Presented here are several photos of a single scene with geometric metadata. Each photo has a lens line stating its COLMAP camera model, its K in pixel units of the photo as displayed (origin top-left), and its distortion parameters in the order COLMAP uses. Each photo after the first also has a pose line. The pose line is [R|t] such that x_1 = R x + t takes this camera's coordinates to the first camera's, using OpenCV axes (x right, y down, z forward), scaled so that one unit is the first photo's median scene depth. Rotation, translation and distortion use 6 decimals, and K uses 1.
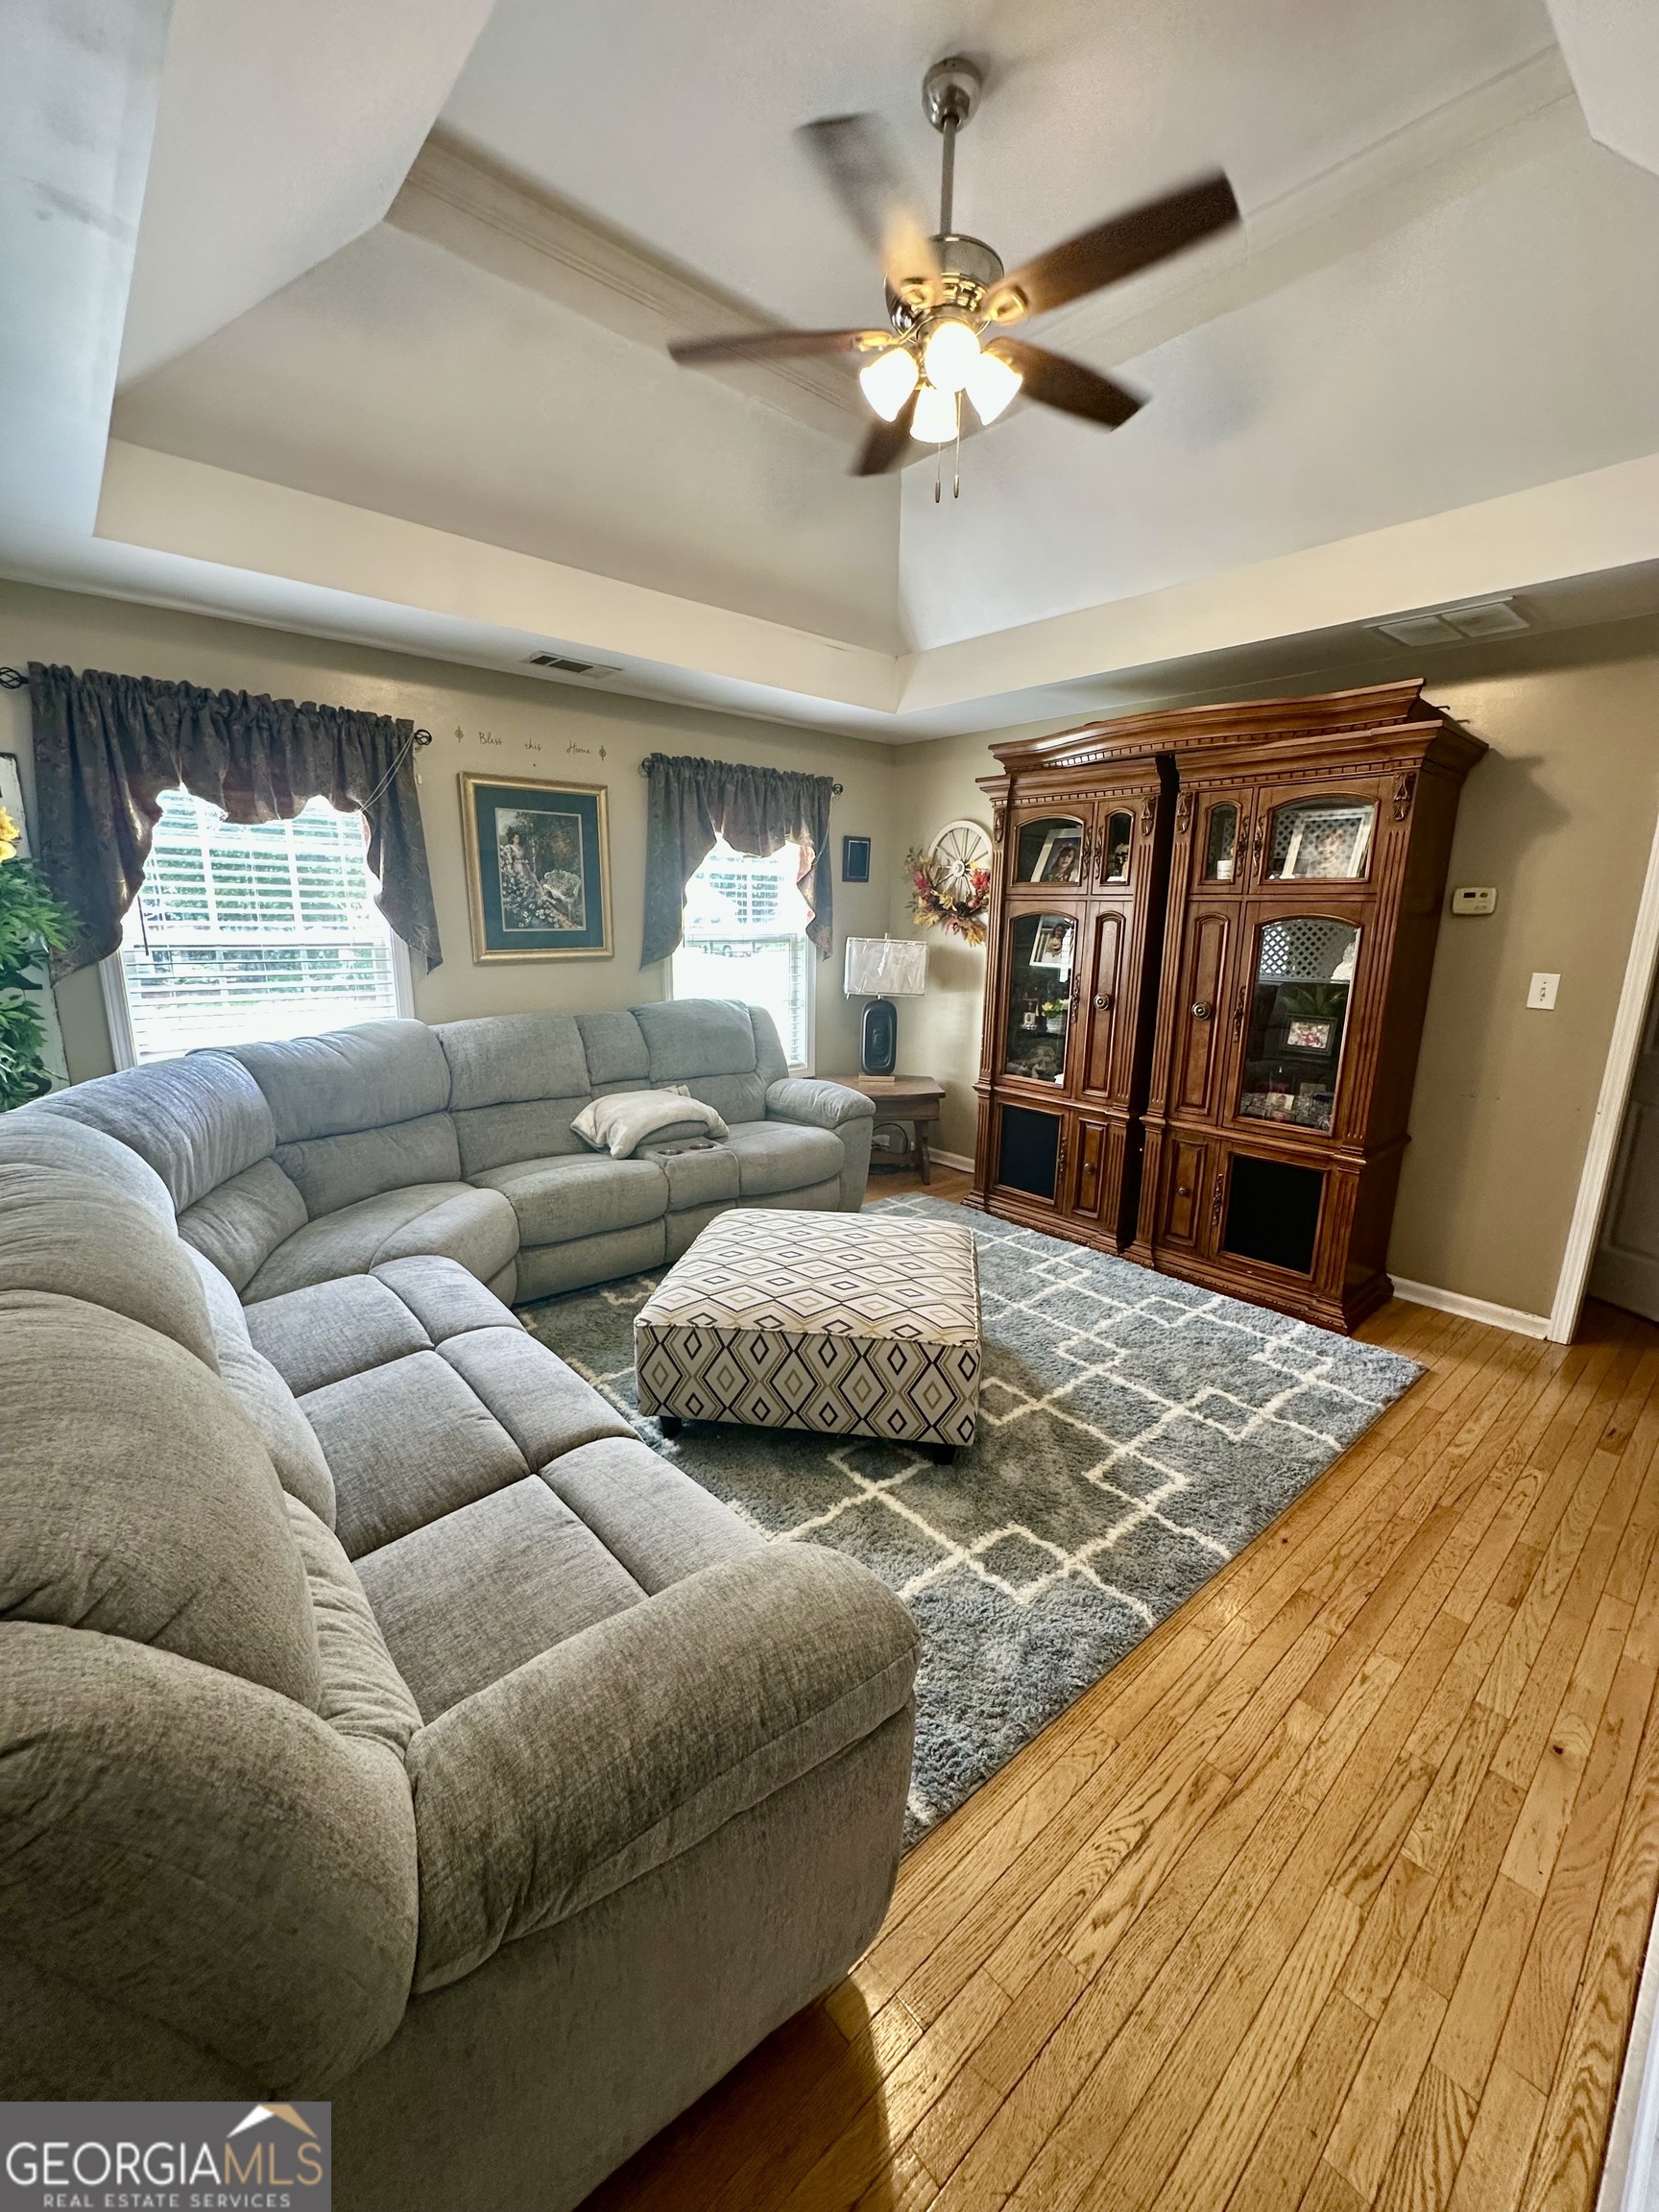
lens RADIAL K [[883.3, 0, 835.6], [0, 883.3, 1108.4], [0, 0, 1]] dist [-0.008048, 0.001852]
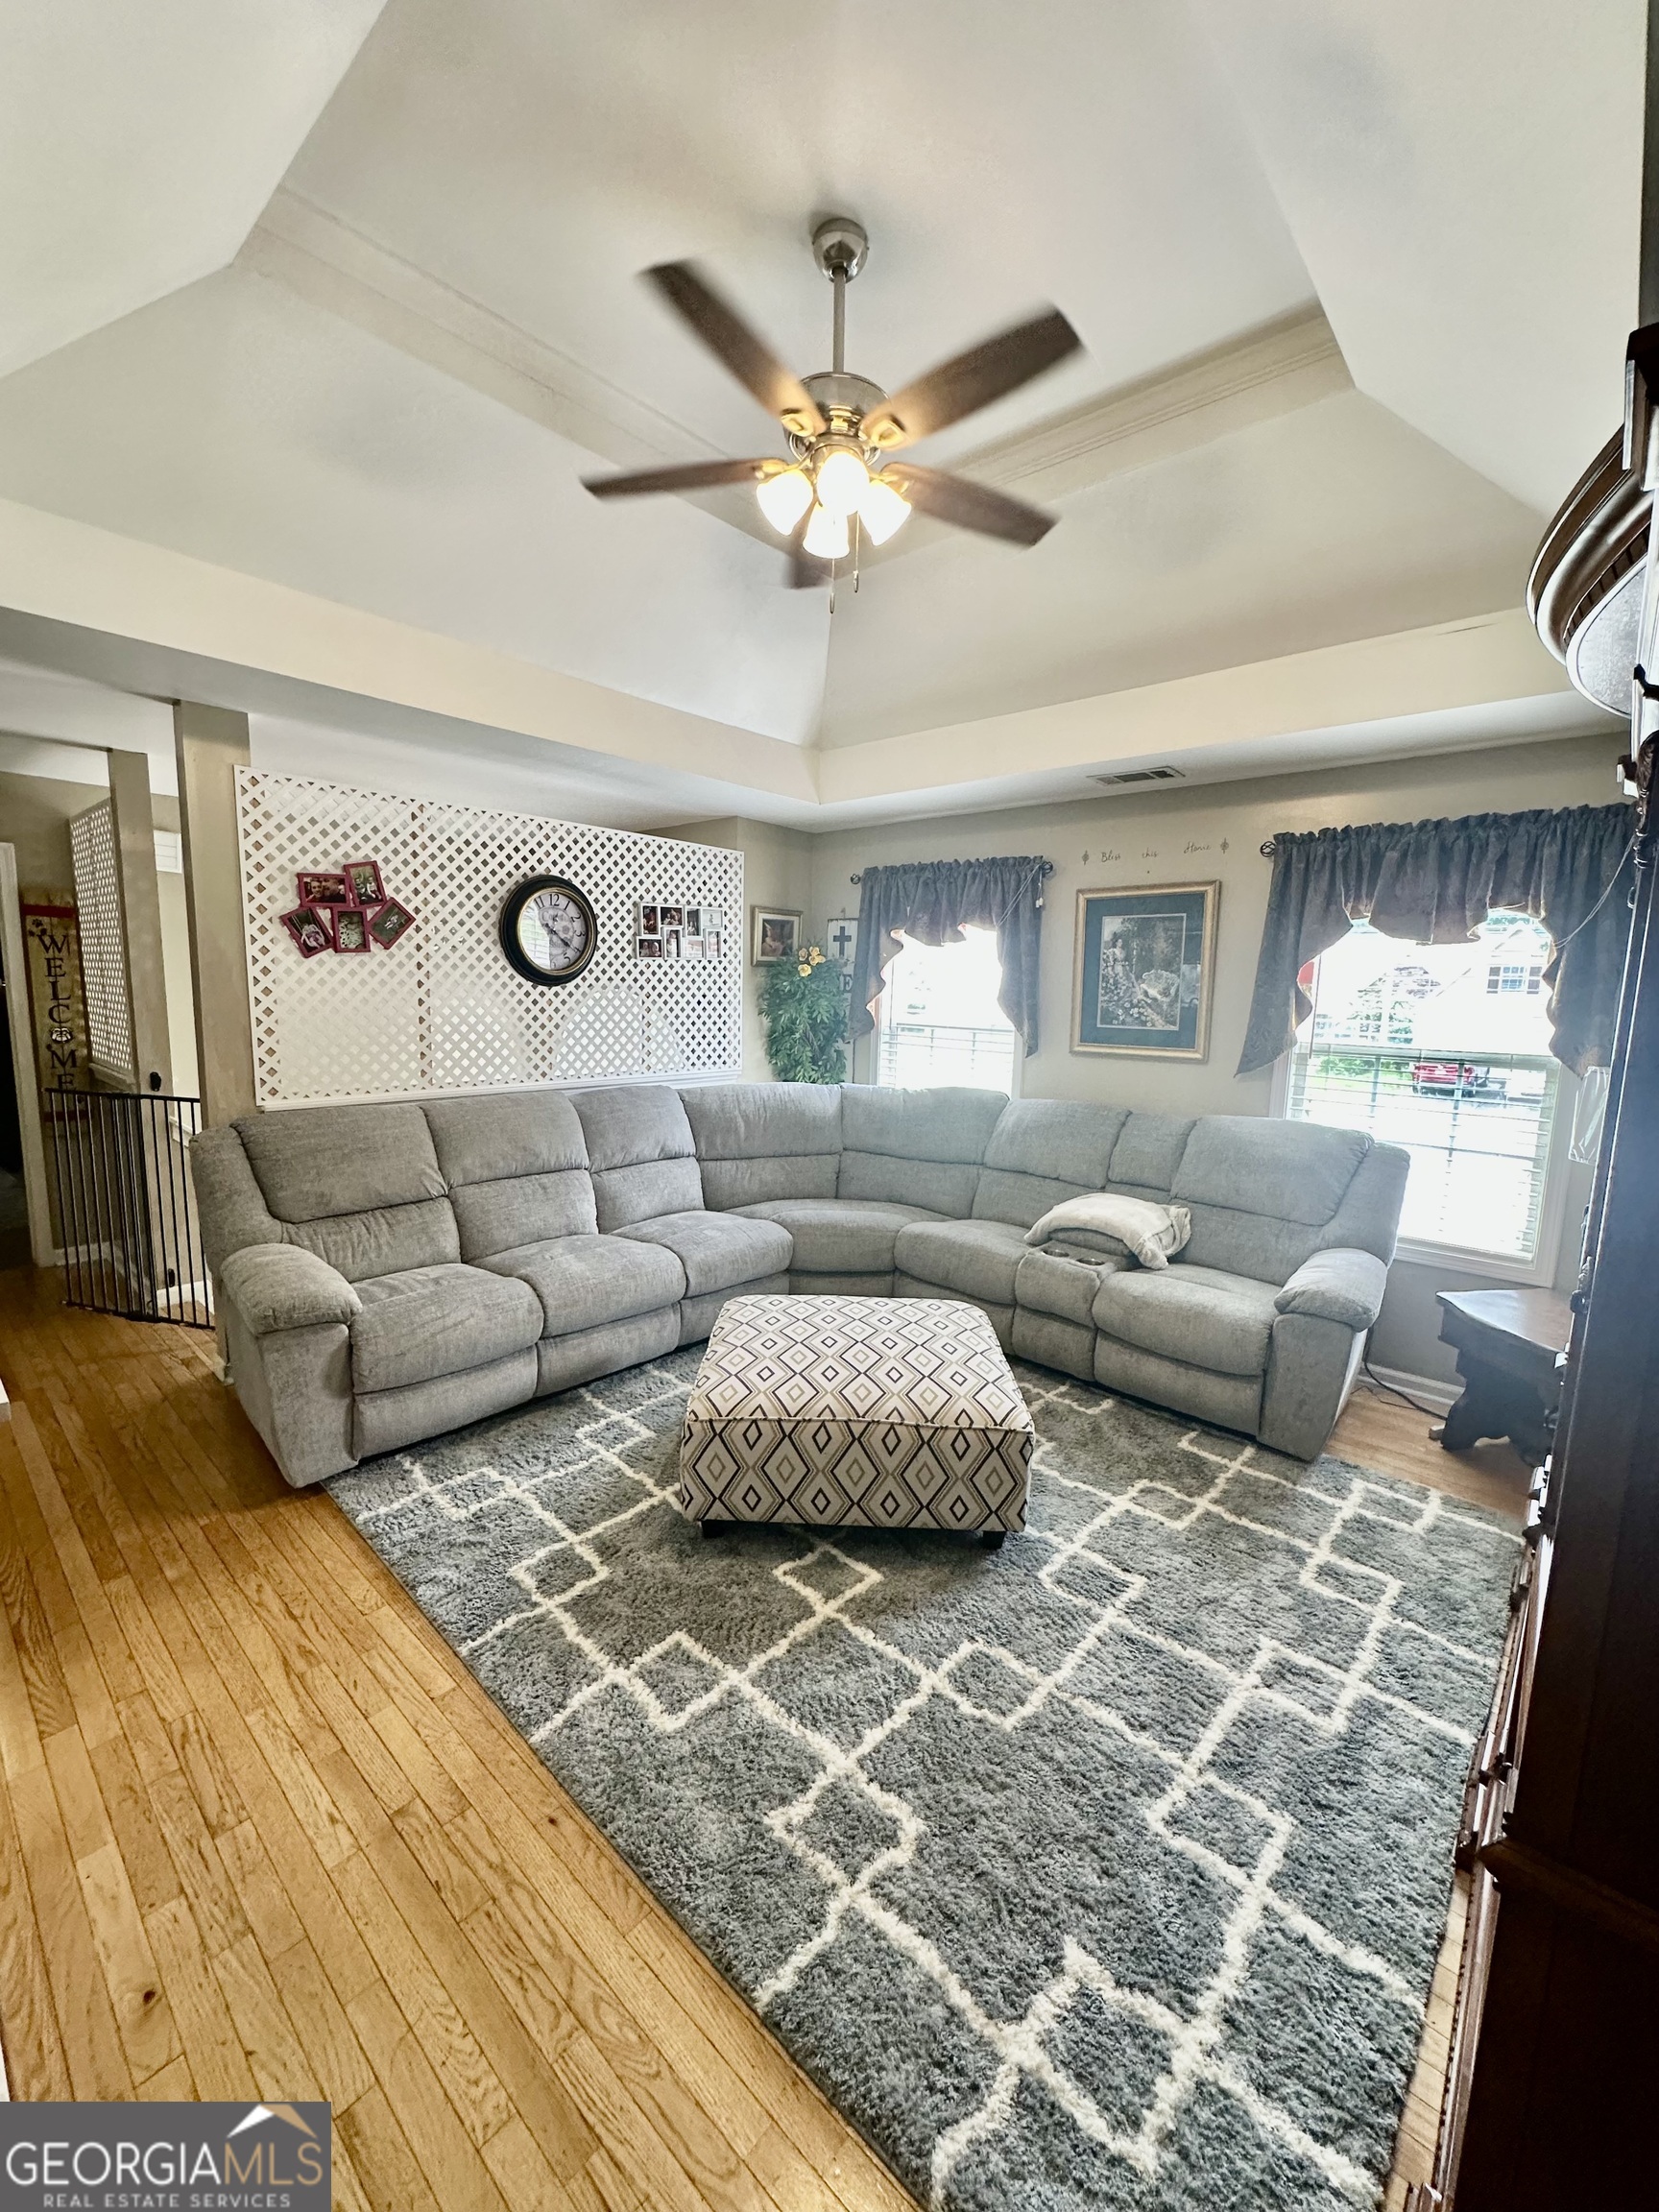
lens RADIAL K [[883.3, 0, 823.3], [0, 883.3, 1104.1], [0, 0, 1]] dist [-0.008048, 0.001852]
pose [[0.113903, 0.118406, -0.986411, 0.722385], [-0.241063, 0.966495, 0.088180, -0.132639], [0.963802, 0.227744, 0.138630, 0.587792]]
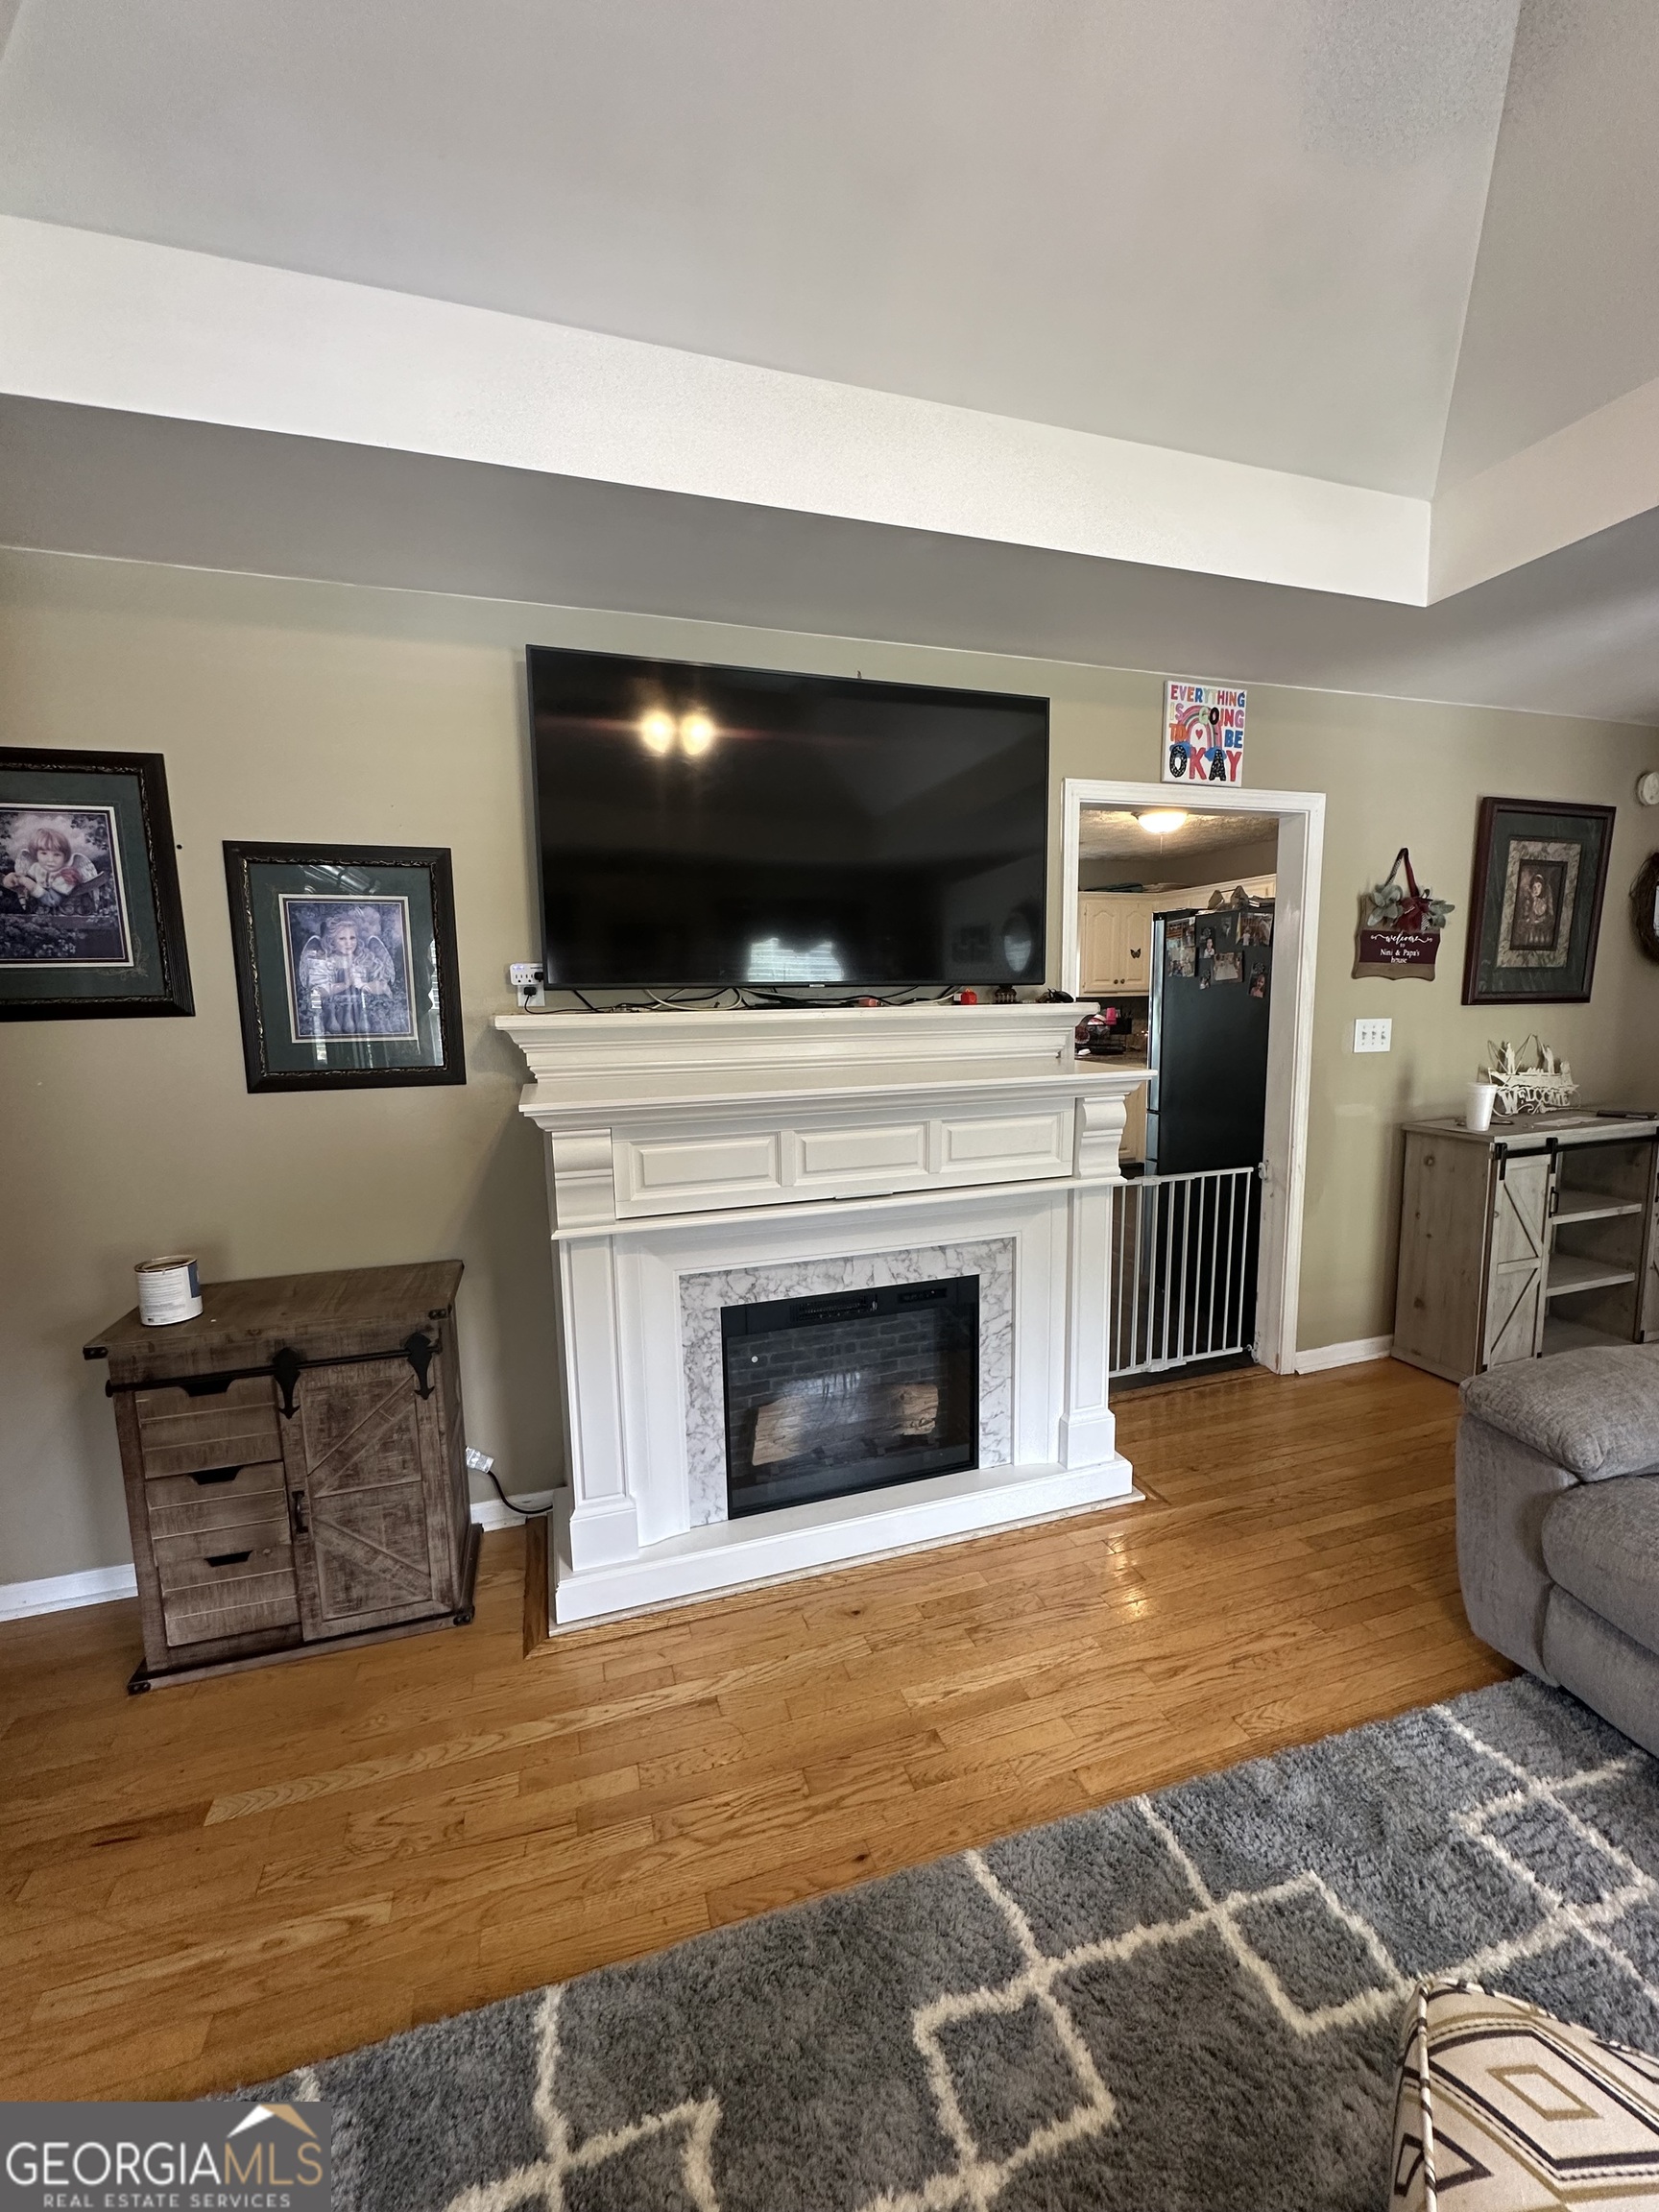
lens RADIAL K [[883.3, 0, 831.8], [0, 883.3, 1102.8], [0, 0, 1]] dist [-0.008048, 0.001852]
pose [[-0.922103, -0.057263, 0.382684, 0.180643], [0.084271, 0.935531, 0.343045, -0.181856], [-0.377657, 0.348572, -0.857830, 0.836950]]
